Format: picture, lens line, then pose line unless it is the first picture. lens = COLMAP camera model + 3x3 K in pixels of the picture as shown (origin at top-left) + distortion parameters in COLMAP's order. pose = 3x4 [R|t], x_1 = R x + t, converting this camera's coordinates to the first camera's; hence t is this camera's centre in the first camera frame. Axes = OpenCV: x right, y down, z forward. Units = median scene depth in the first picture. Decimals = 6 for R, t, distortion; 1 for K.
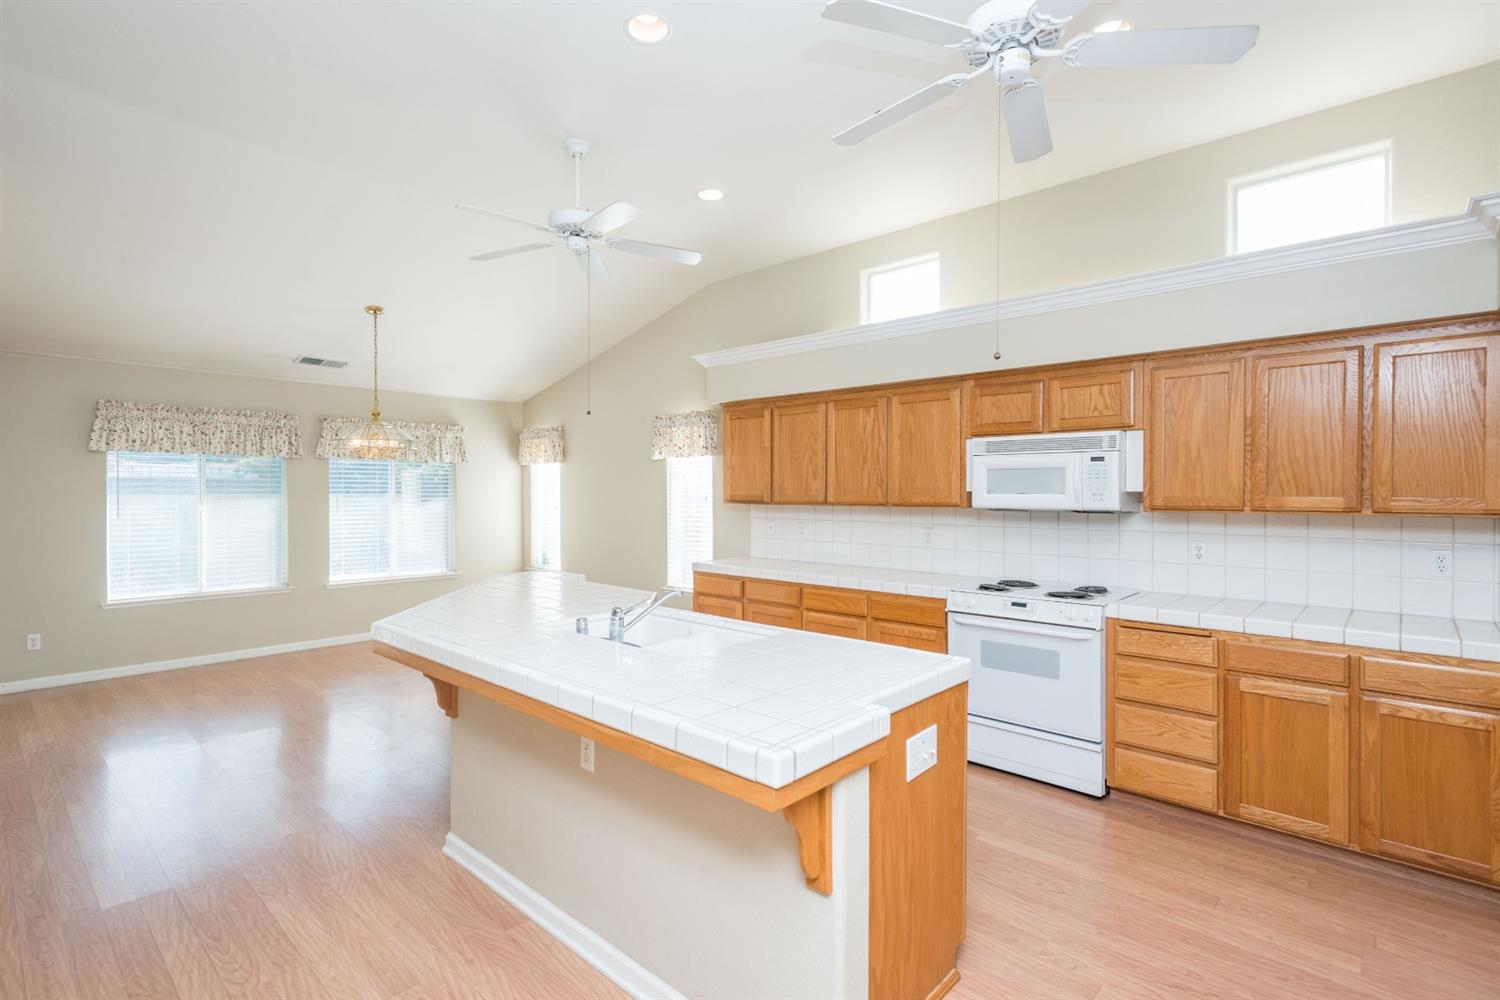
lens RADIAL K [[693.7, 0, 754.8], [0, 693.7, 493.3], [0, 0, 1]] dist [0.002663, 0.000582]
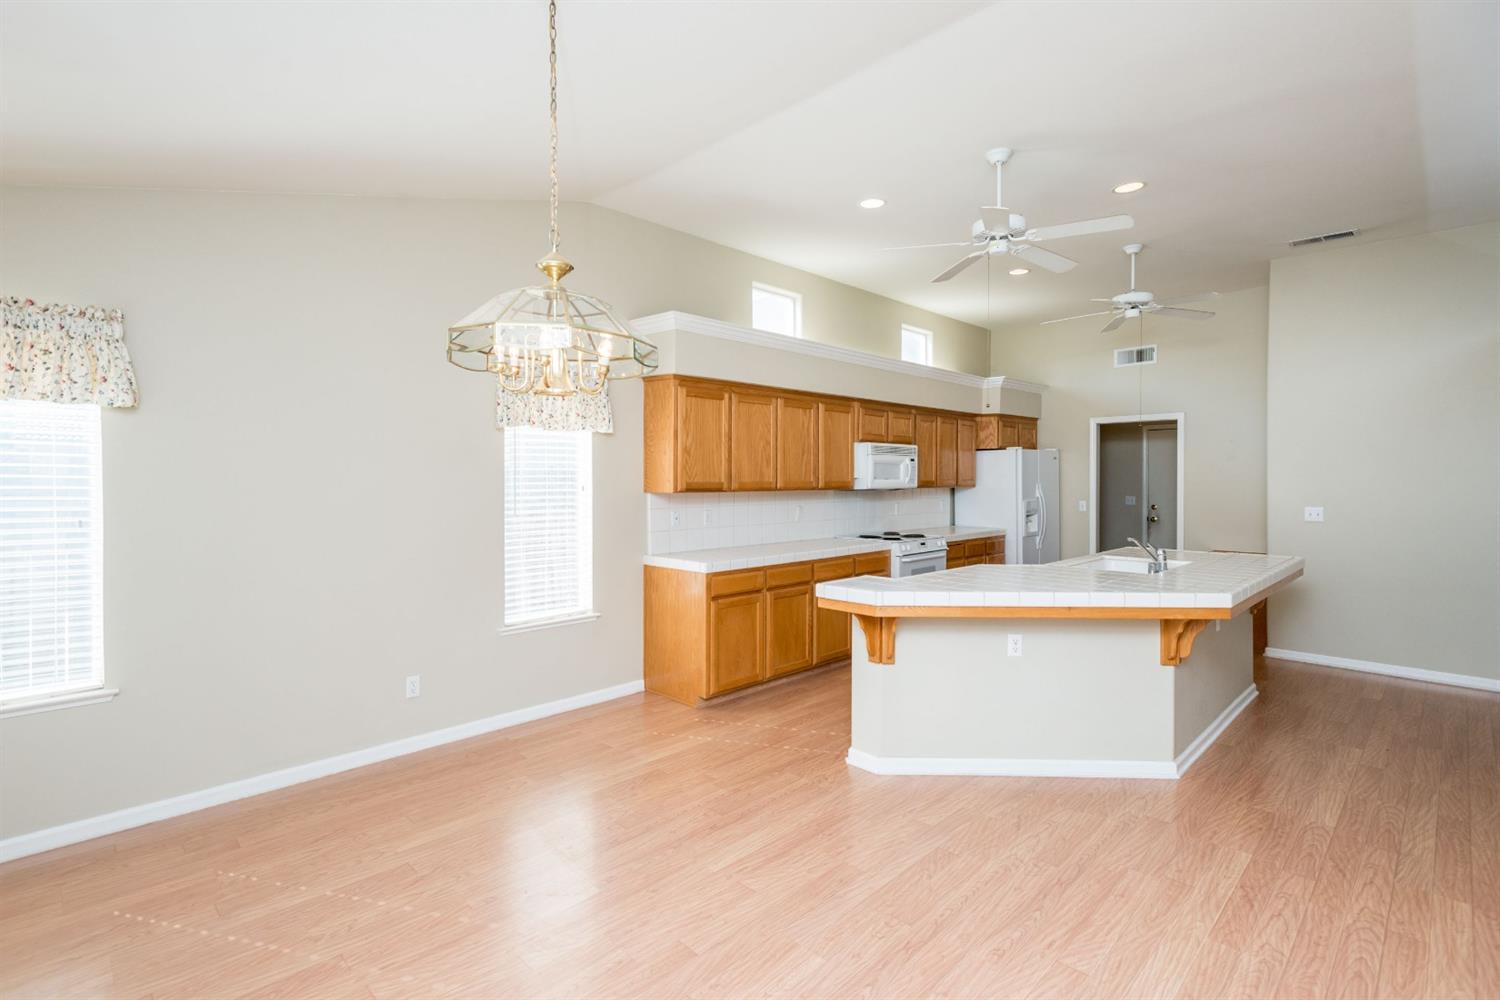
lens RADIAL K [[693.7, 0, 734.1], [0, 693.7, 477.7], [0, 0, 1]] dist [0.002663, 0.000582]
pose [[0.085491, -0.000006, 0.996339, -1.107201], [0.004978, 0.999988, -0.000421, -0.004016], [-0.996327, 0.004995, 0.085490, 1.075506]]
